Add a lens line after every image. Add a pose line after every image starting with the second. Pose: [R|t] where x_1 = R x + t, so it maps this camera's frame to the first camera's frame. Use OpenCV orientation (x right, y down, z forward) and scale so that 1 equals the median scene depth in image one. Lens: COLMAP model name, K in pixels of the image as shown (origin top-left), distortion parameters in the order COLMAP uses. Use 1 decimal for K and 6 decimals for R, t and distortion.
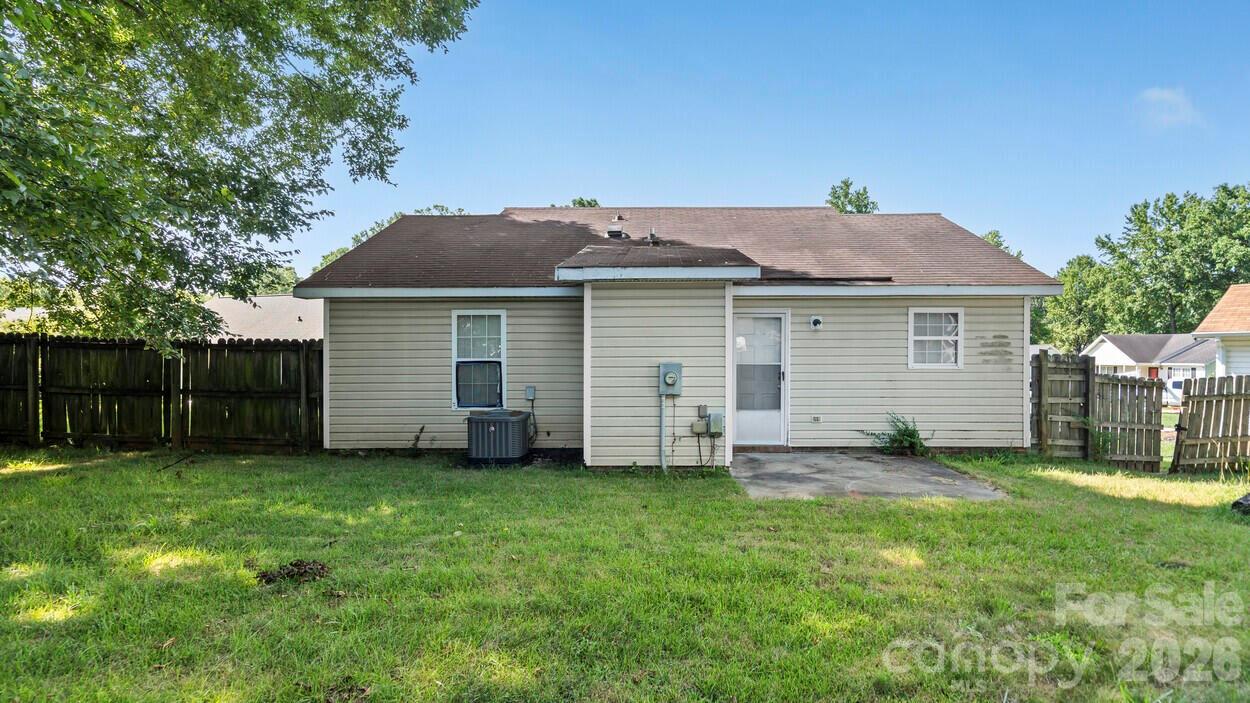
lens RADIAL K [[591.4, 0, 625.2], [0, 591.4, 354.5], [0, 0, 1]] dist [-0.002962, -0.000527]
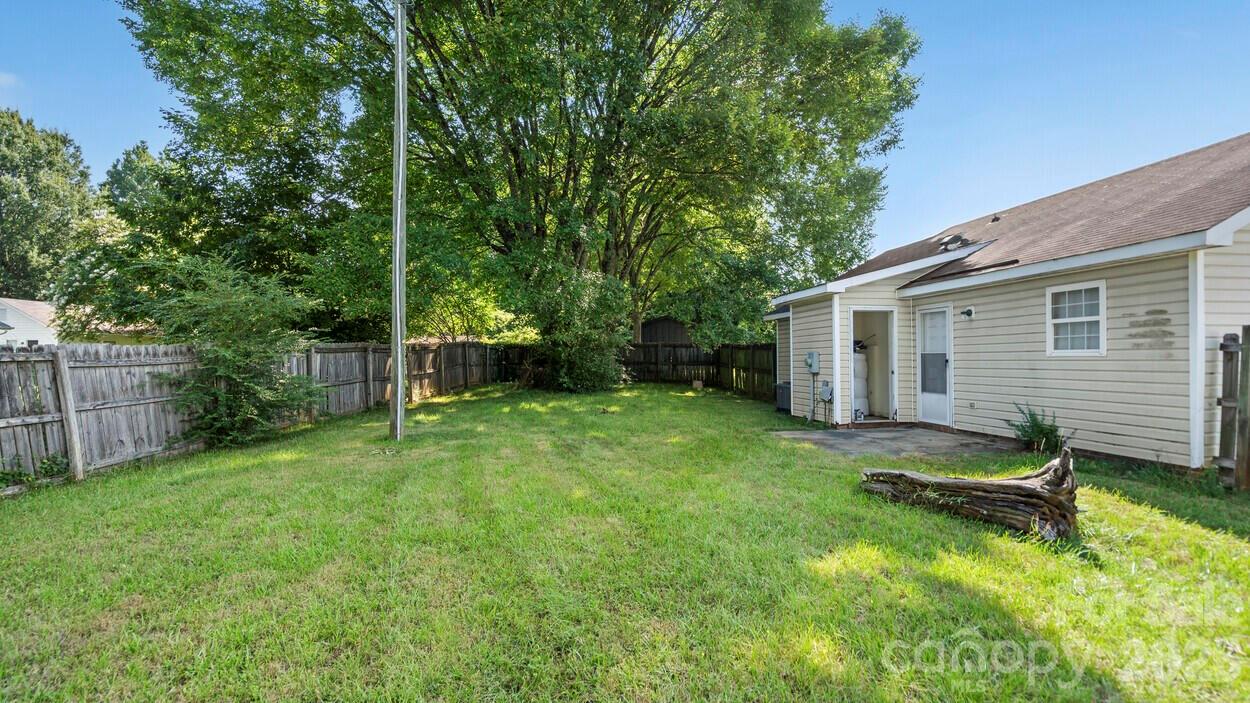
lens RADIAL K [[591.4, 0, 623.7], [0, 591.4, 353.1], [0, 0, 1]] dist [-0.002962, -0.000527]
pose [[0.151589, -0.011464, -0.988377, 1.262508], [-0.007411, 0.999891, -0.012734, 0.035552], [0.988416, 0.009255, 0.151488, 0.232689]]
